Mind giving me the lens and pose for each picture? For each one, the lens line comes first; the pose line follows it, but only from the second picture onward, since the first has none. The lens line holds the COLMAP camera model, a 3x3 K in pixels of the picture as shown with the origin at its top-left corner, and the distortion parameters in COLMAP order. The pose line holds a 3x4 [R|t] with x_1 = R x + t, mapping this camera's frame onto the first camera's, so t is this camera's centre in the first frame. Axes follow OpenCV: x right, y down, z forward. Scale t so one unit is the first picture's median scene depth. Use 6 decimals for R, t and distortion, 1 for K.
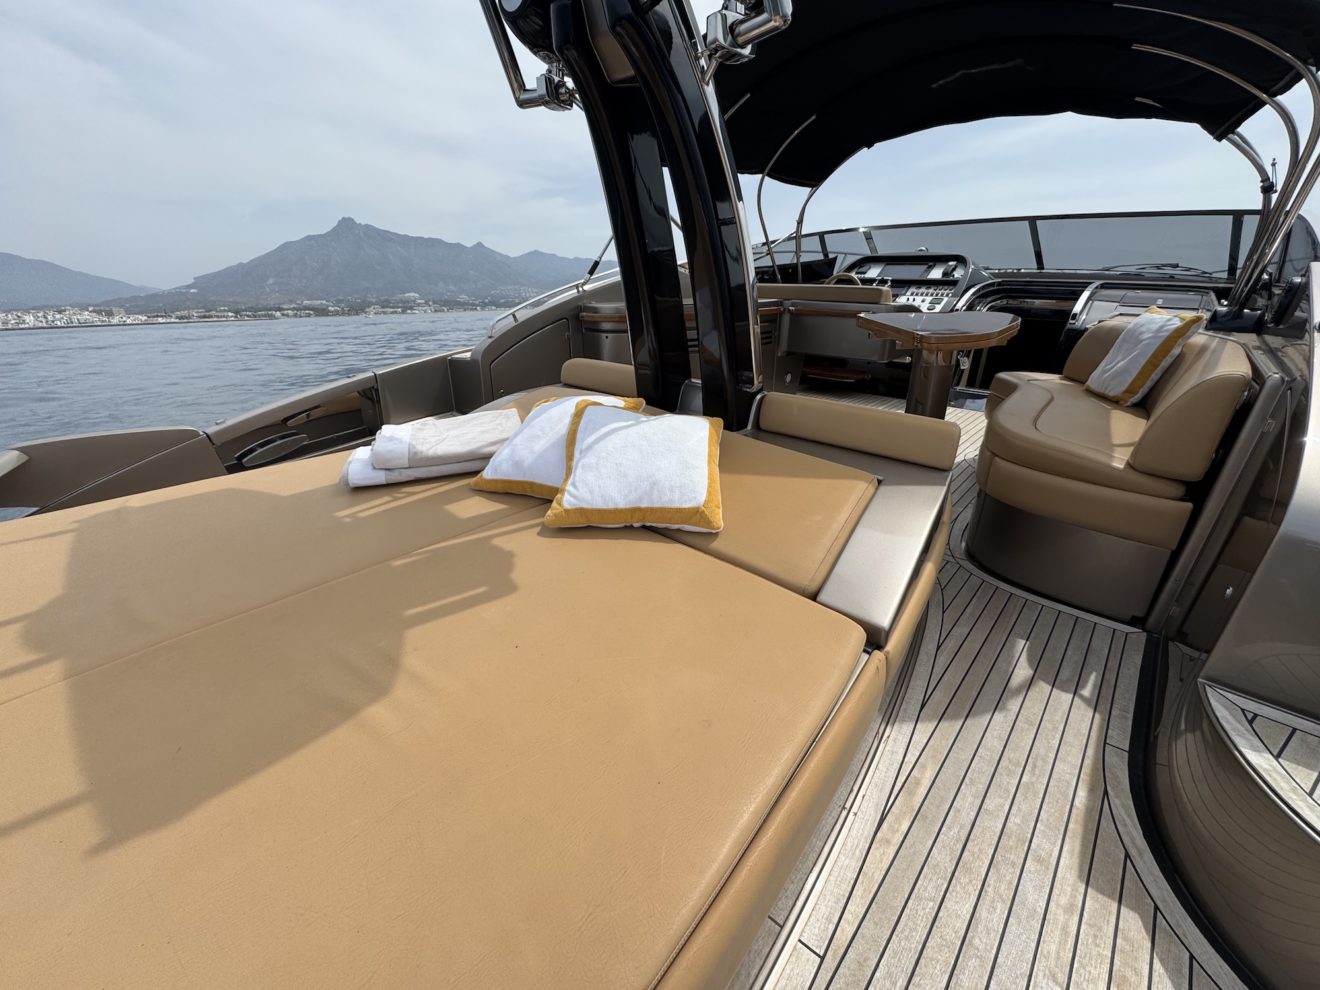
lens RADIAL K [[528.0, 0, 659.5], [0, 528.0, 494.4], [0, 0, 1]] dist [-0.002800, -0.000198]
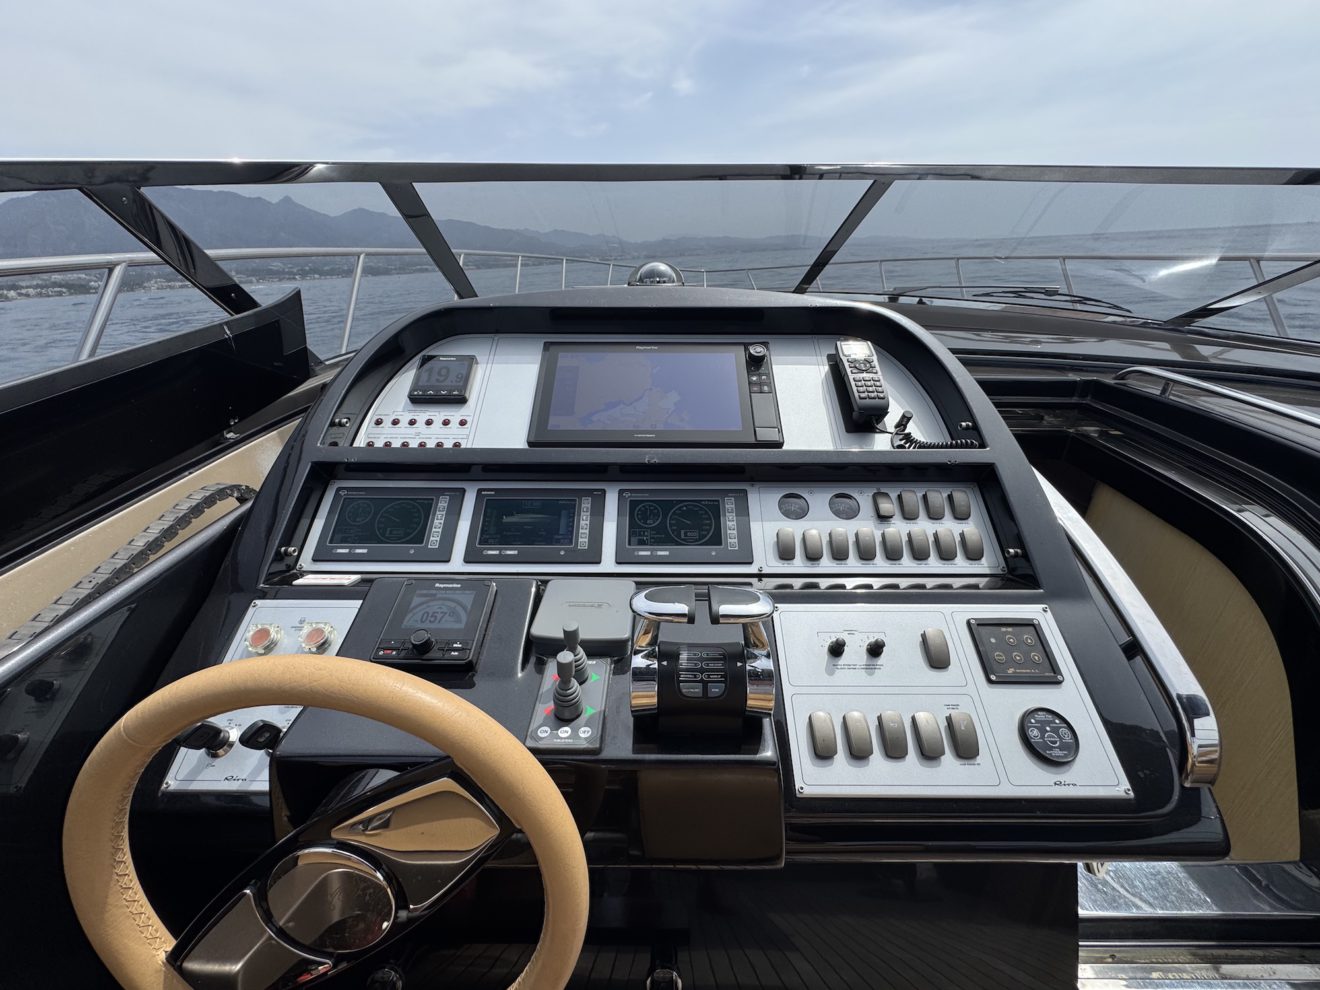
lens RADIAL K [[528.0, 0, 659.5], [0, 528.0, 494.4], [0, 0, 1]] dist [-0.002800, -0.000198]
pose [[0.729243, -0.293166, 0.618270, 0.688734], [0.266887, 0.953868, 0.137507, -0.866744], [-0.630060, 0.064732, 0.773843, 1.773945]]
